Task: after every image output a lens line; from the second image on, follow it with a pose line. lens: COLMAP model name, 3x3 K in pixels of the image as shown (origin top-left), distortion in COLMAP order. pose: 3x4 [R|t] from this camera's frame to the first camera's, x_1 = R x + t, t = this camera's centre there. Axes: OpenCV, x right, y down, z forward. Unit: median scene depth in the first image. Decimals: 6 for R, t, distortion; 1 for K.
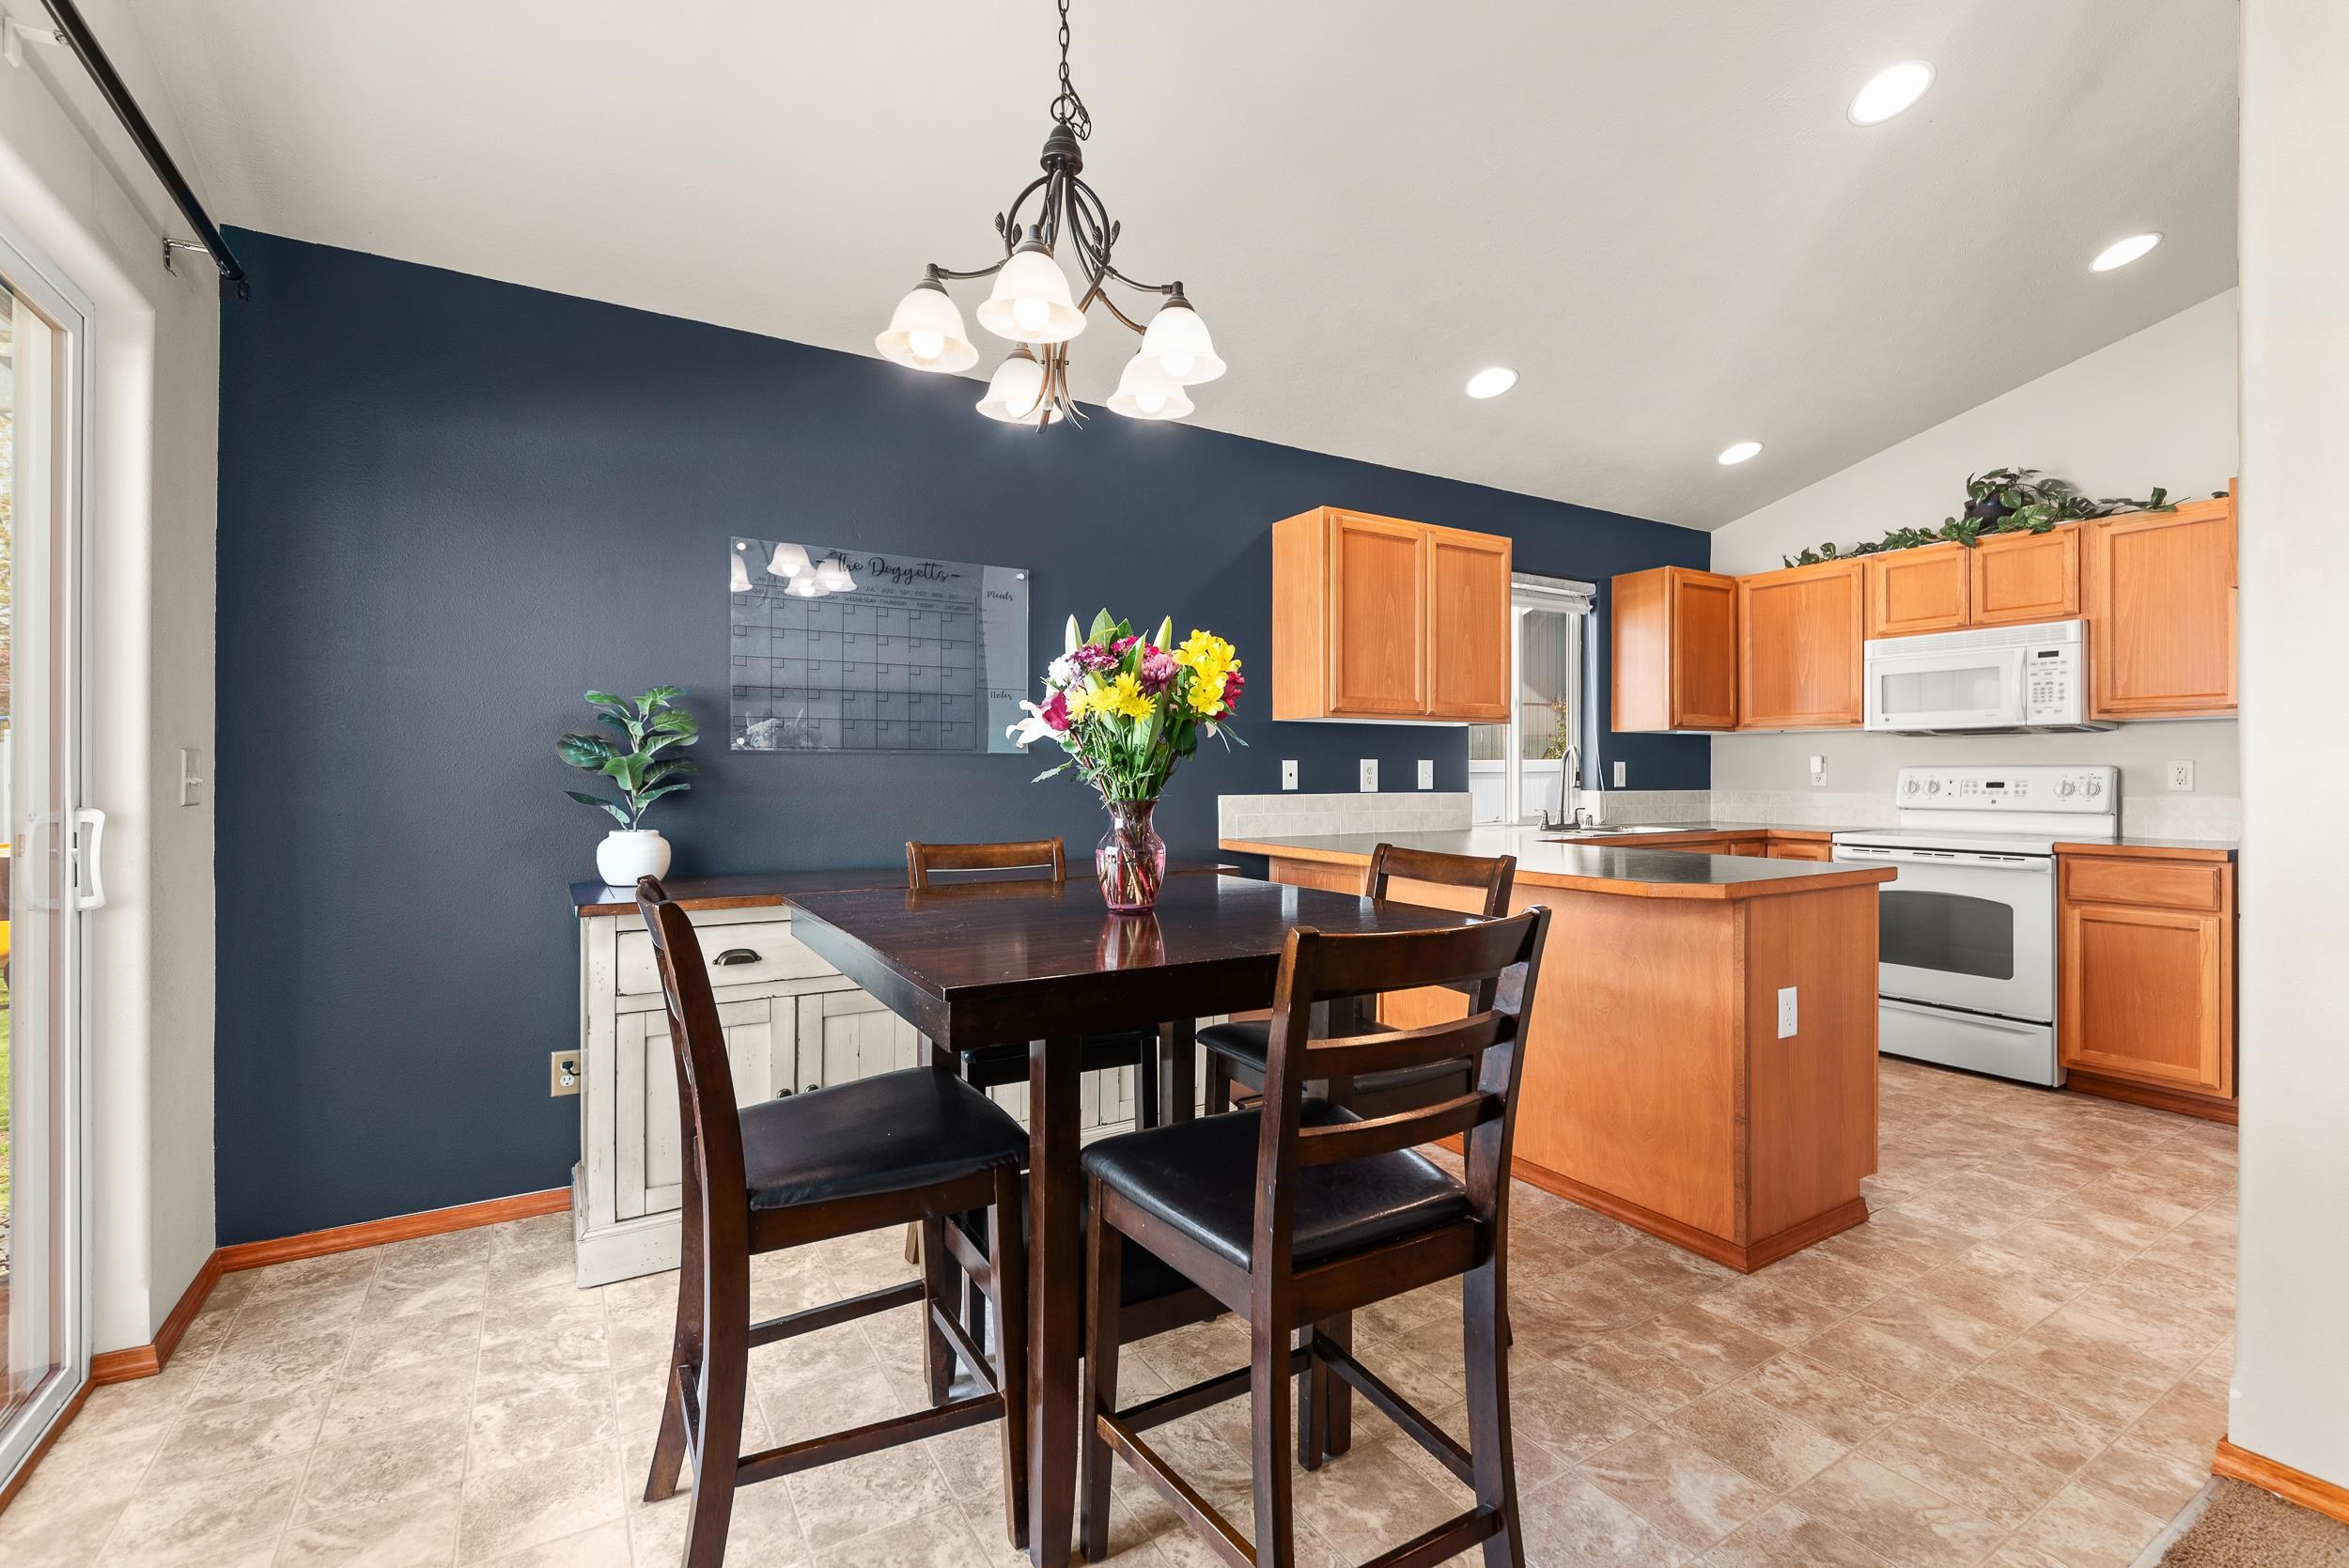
lens RADIAL K [[1056.7, 0, 1228.0], [0, 1056.7, 763.4], [0, 0, 1]] dist [0.058101, -0.001840]
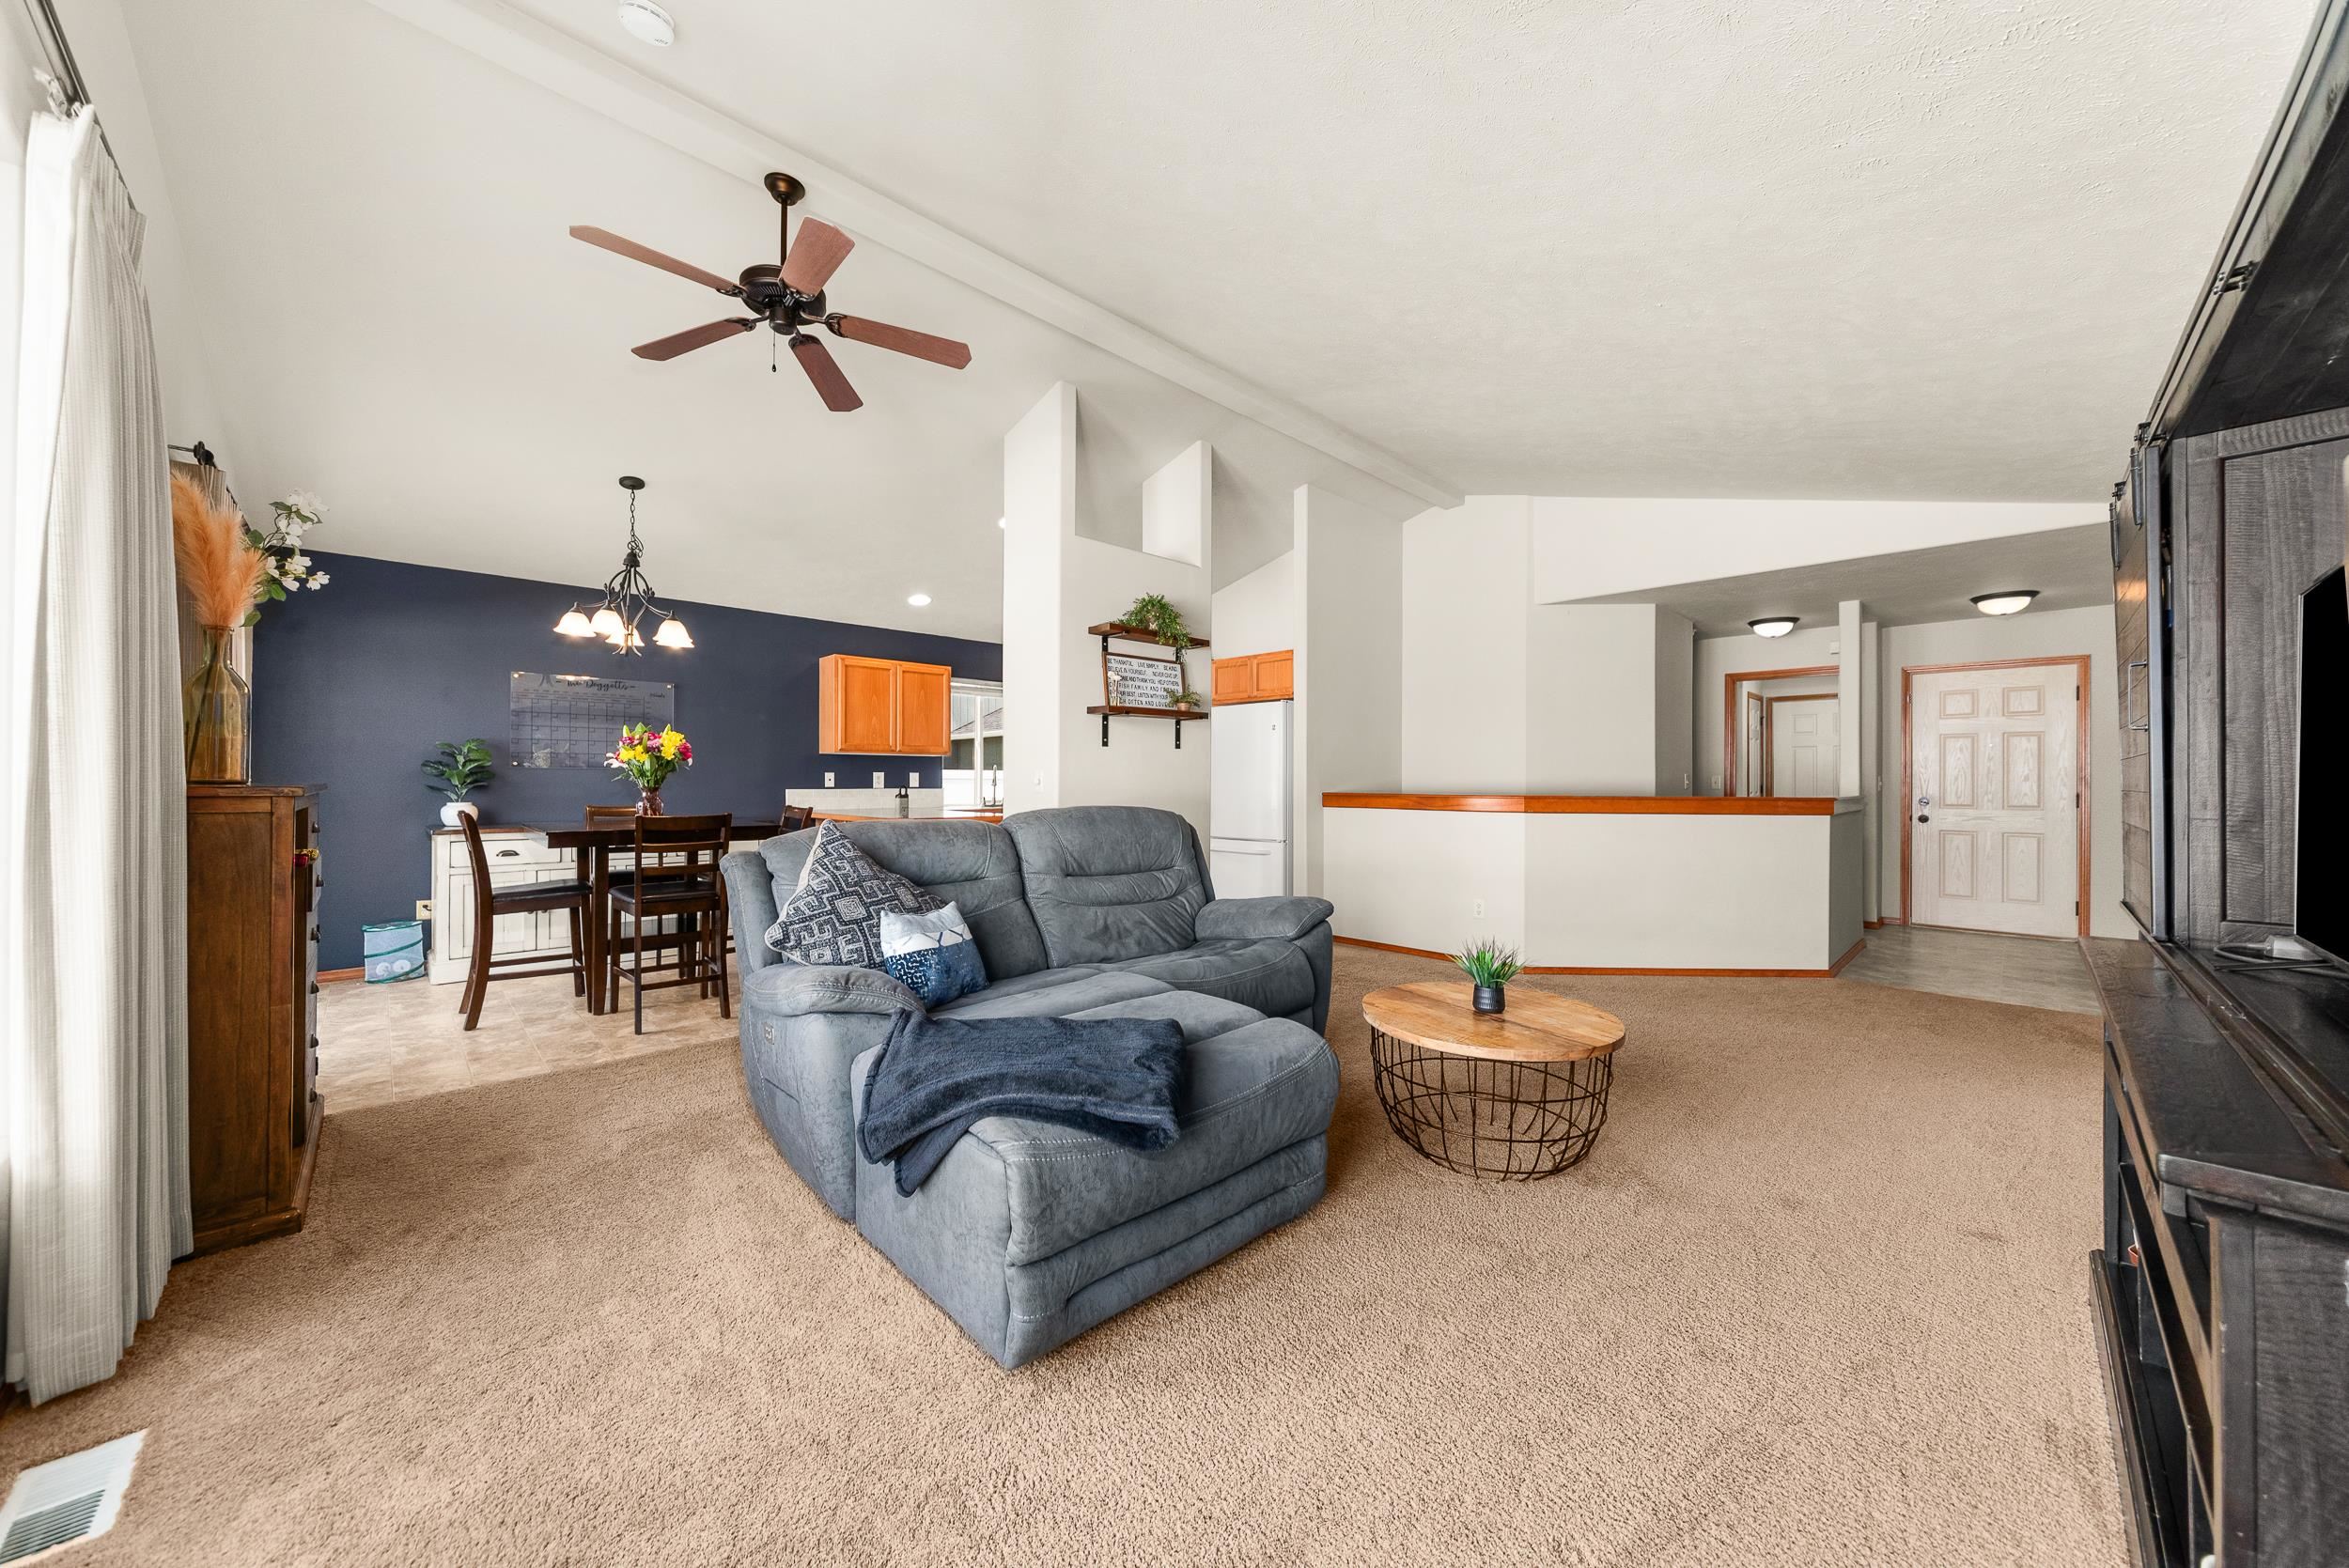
lens RADIAL K [[818.2, 0, 1184.8], [0, 818.2, 781.8], [0, 0, 1]] dist [0.016114, 0.000085]
pose [[0.979784, 0.001929, 0.200047, 0.394927], [-0.004366, 0.999922, 0.011741, -0.006262], [-0.200008, -0.012377, 0.979716, -0.673069]]
